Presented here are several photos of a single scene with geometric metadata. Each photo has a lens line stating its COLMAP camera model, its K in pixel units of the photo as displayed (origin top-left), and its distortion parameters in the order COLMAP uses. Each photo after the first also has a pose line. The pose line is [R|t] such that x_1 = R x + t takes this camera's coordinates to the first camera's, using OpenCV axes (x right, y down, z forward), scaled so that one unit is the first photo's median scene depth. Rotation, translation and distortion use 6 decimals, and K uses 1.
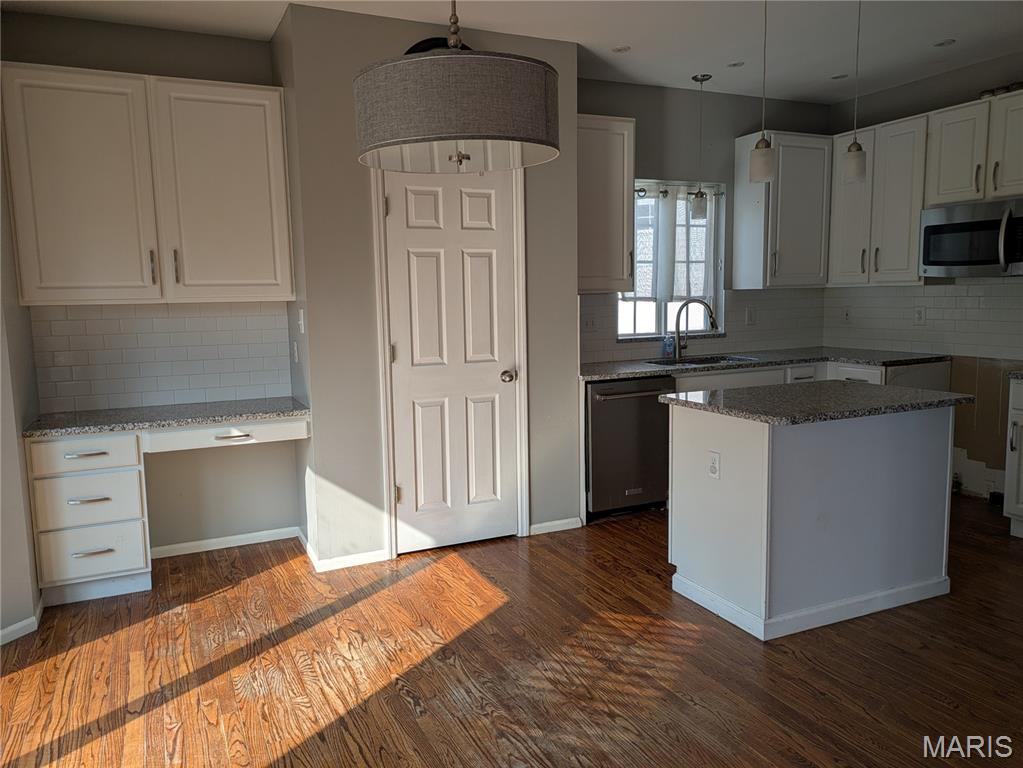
lens RADIAL K [[756.6, 0, 507.5], [0, 756.6, 385.5], [0, 0, 1]] dist [0.062620, -0.058686]
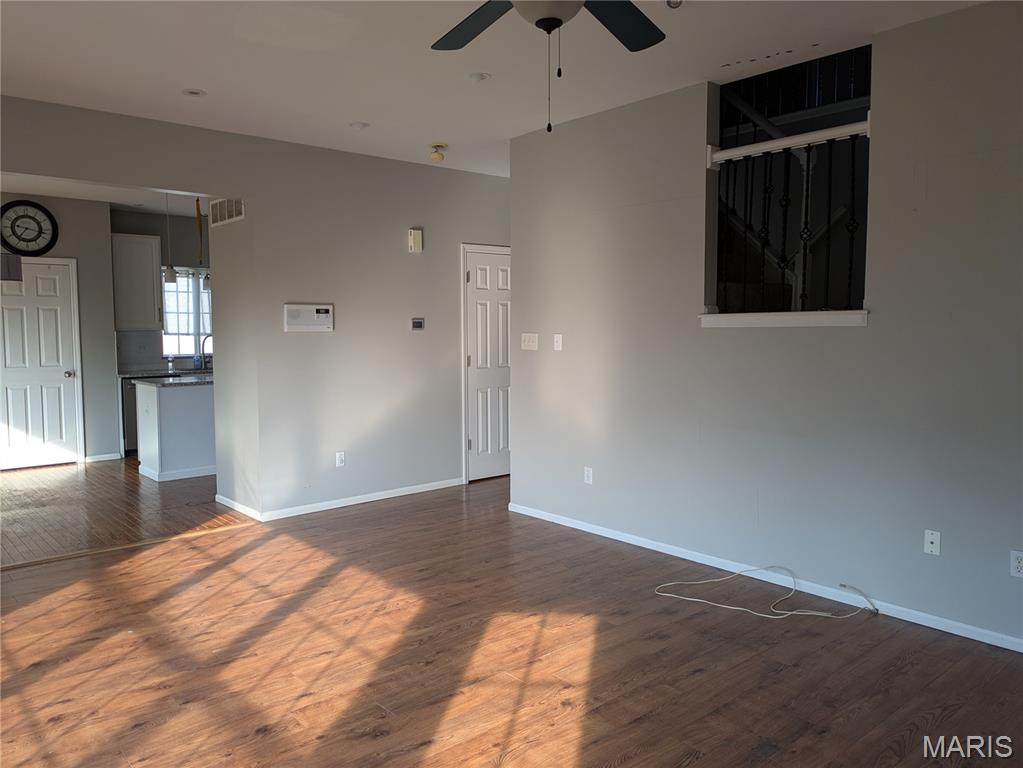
lens RADIAL K [[756.6, 0, 486.8], [0, 756.6, 377.9], [0, 0, 1]] dist [0.062620, -0.058686]
pose [[0.964755, -0.005289, 0.263096, 0.536340], [0.020402, 0.998292, -0.054744, 0.130056], [-0.262357, 0.058183, 0.963215, -1.171892]]
